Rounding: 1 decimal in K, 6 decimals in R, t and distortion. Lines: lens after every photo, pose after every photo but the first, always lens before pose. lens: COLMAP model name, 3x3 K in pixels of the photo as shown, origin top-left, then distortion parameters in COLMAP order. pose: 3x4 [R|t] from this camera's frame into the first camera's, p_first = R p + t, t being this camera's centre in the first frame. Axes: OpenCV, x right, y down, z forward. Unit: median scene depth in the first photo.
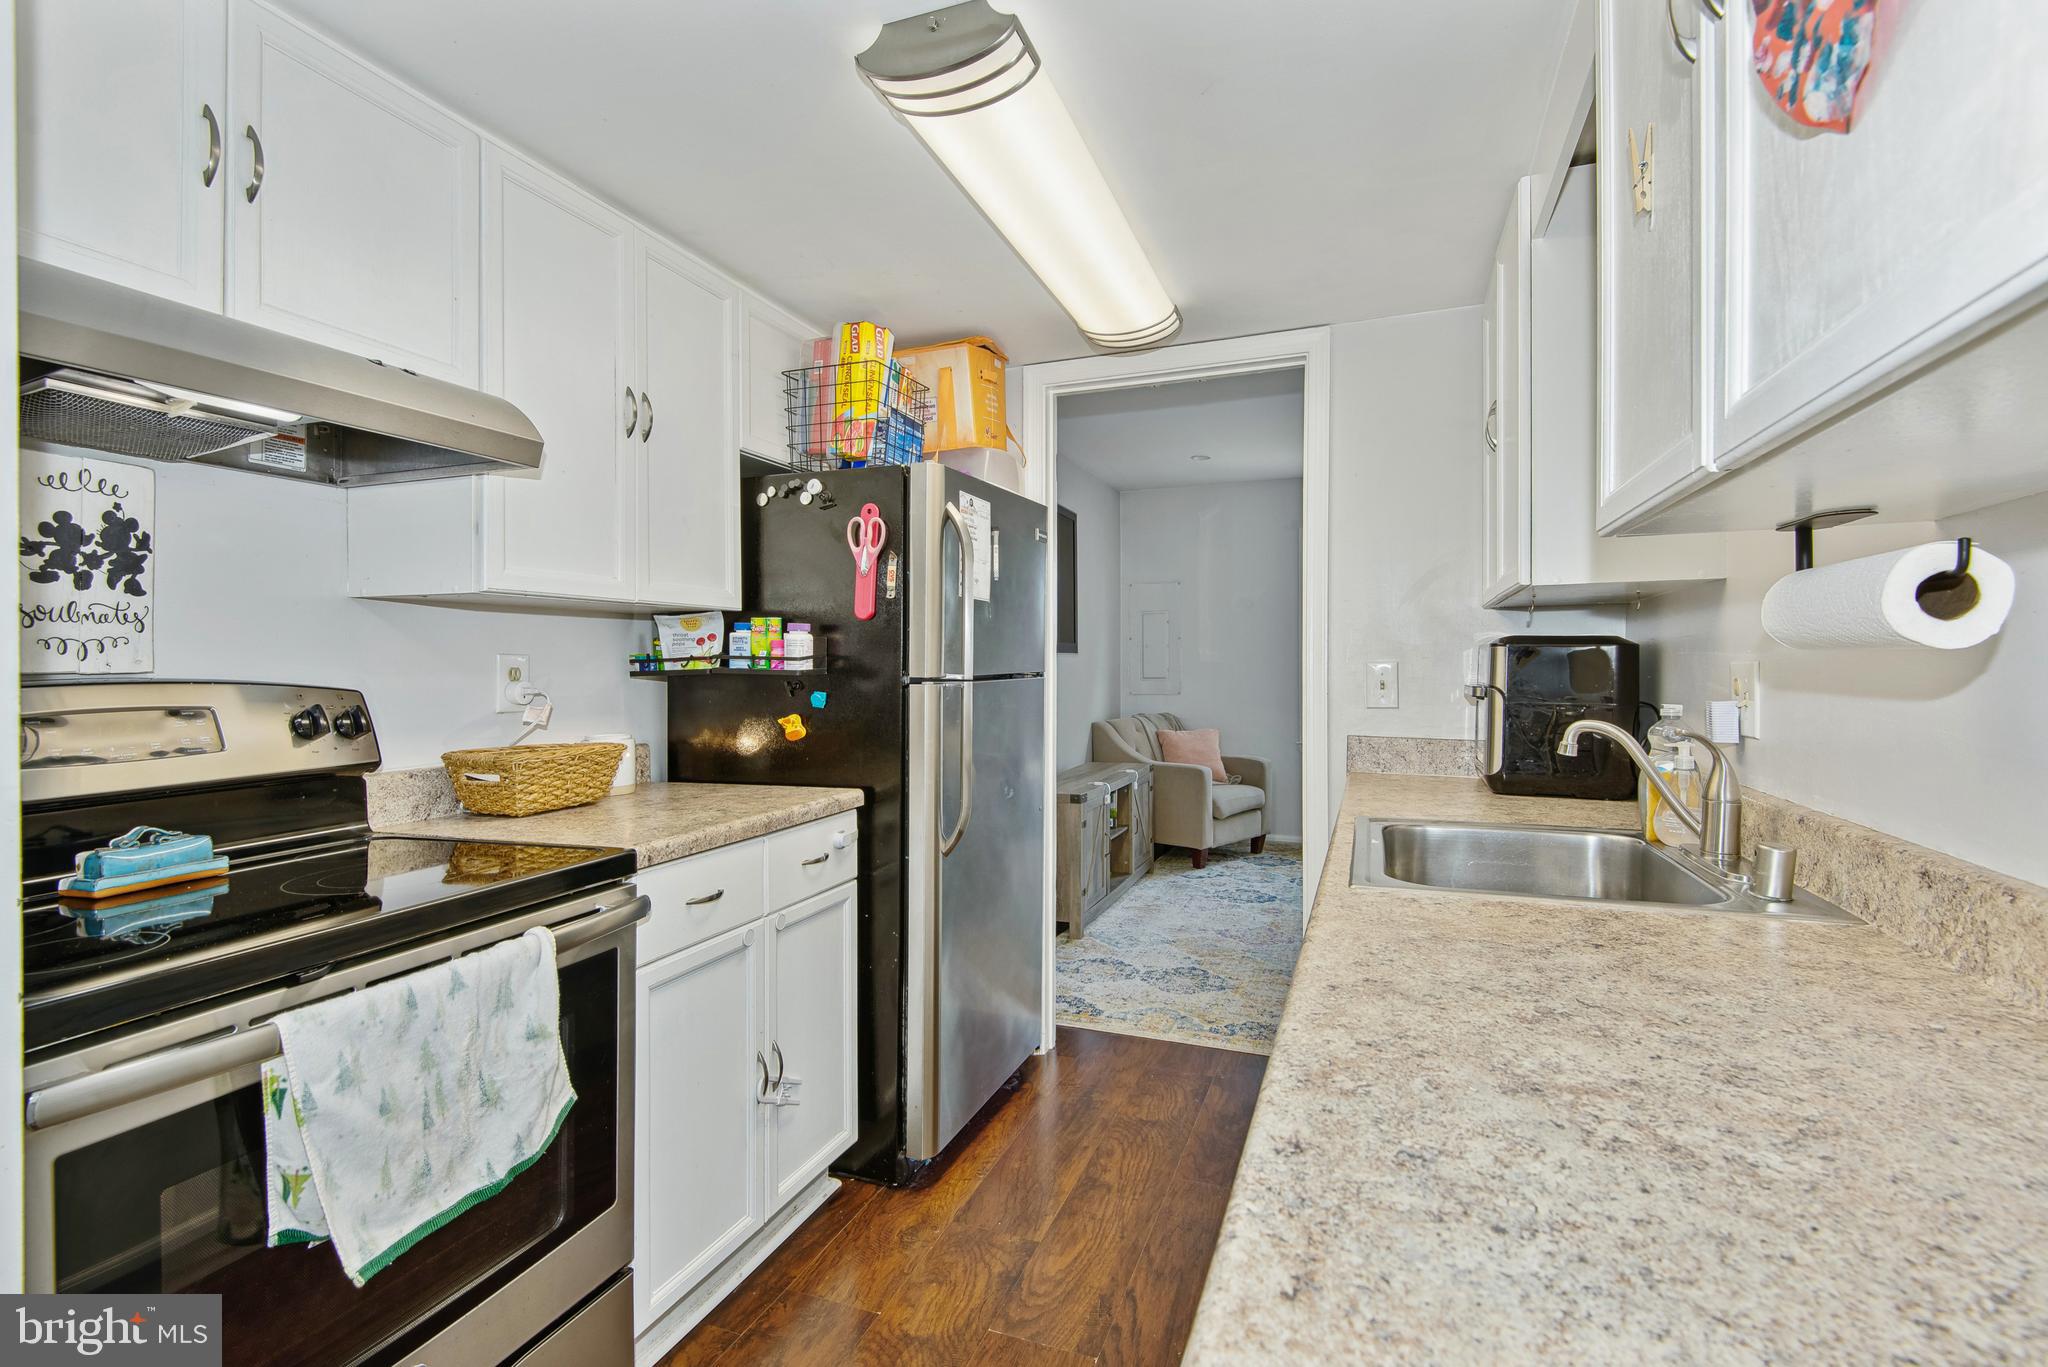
lens RADIAL K [[941.1, 0, 1018.9], [0, 941.1, 676.9], [0, 0, 1]] dist [0.012754, -0.007631]
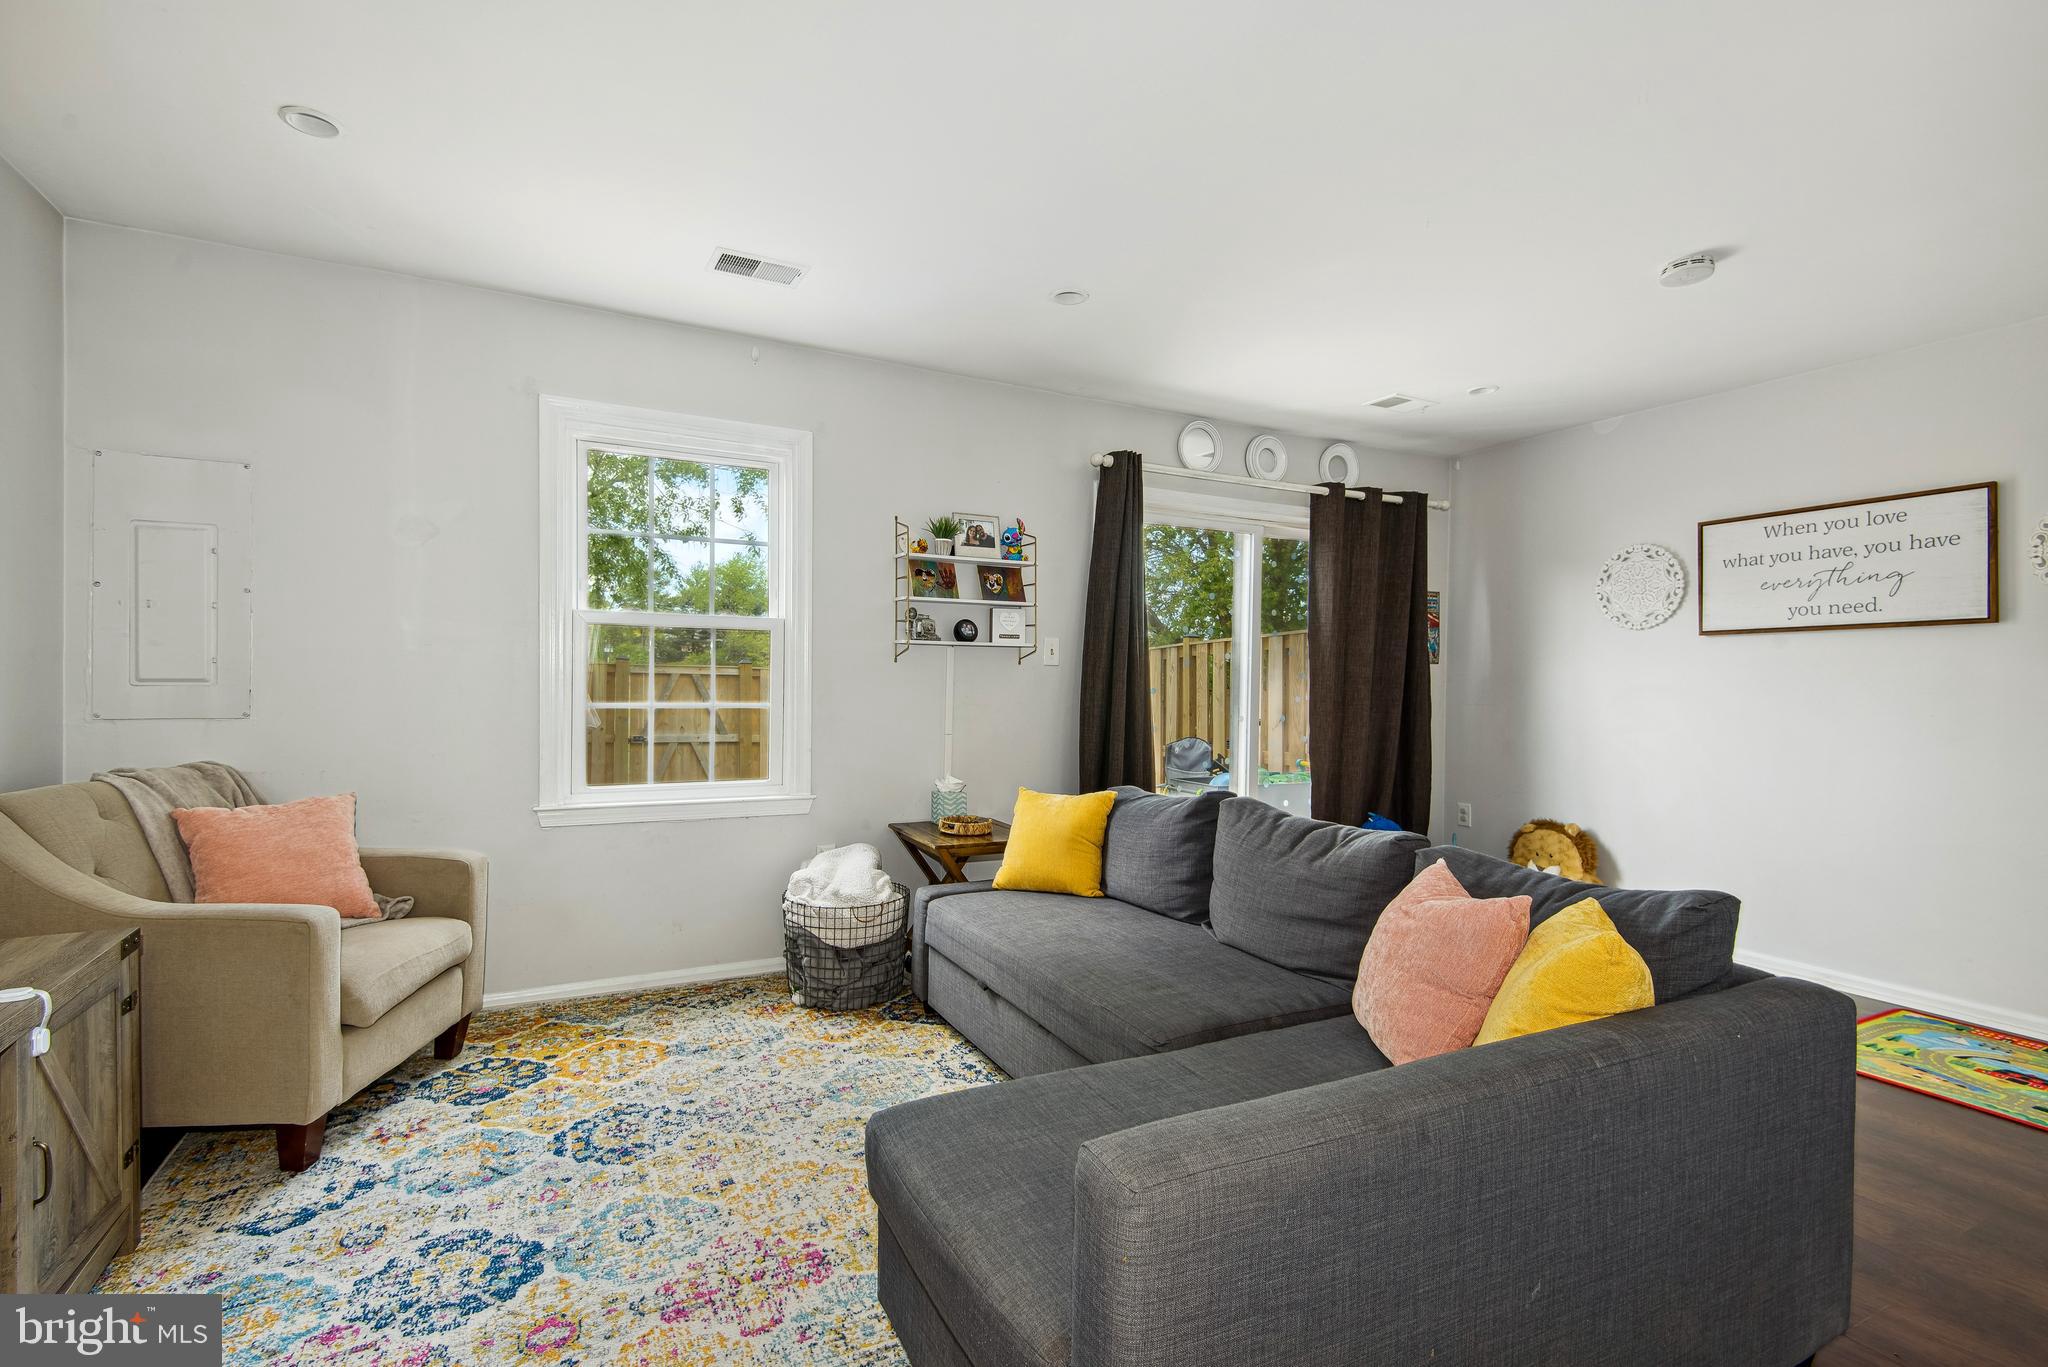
lens RADIAL K [[941.1, 0, 1008.6], [0, 941.1, 692.4], [0, 0, 1]] dist [0.012754, -0.007631]
pose [[0.672547, 0.010159, 0.739985, 0.237309], [-0.011588, 0.999928, -0.003196, 0.010368], [-0.739964, -0.006425, 0.672616, 1.265468]]
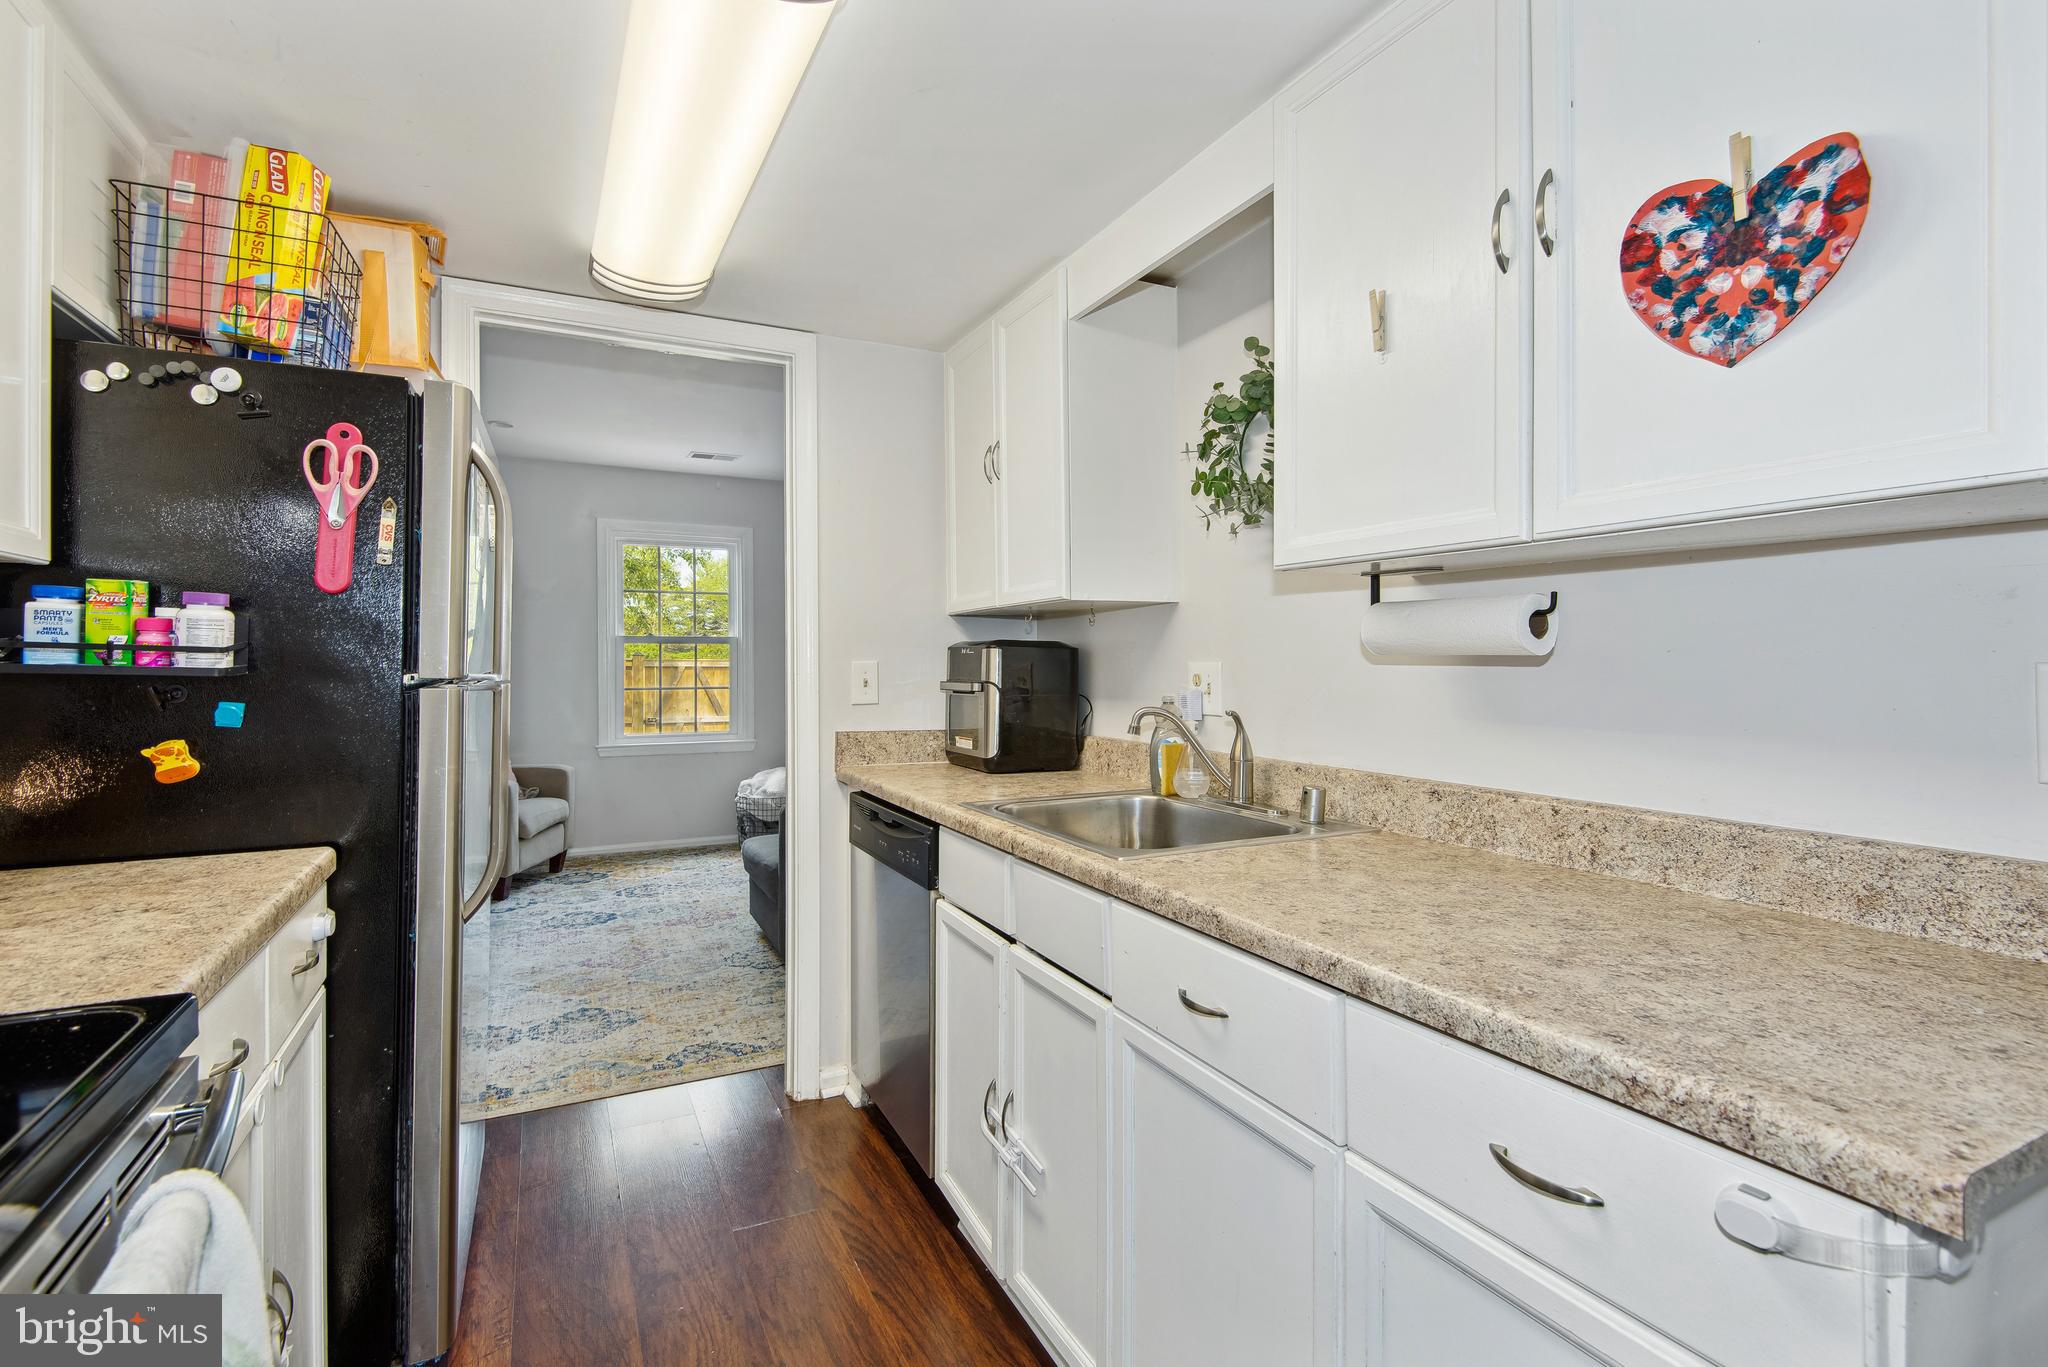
lens RADIAL K [[941.1, 0, 995.8], [0, 941.1, 645.7], [0, 0, 1]] dist [0.012754, -0.007631]
pose [[0.685013, 0.017570, 0.728319, -0.321241], [0.005290, 0.999563, -0.029089, -0.000855], [-0.728512, 0.023779, 0.684620, 0.186063]]
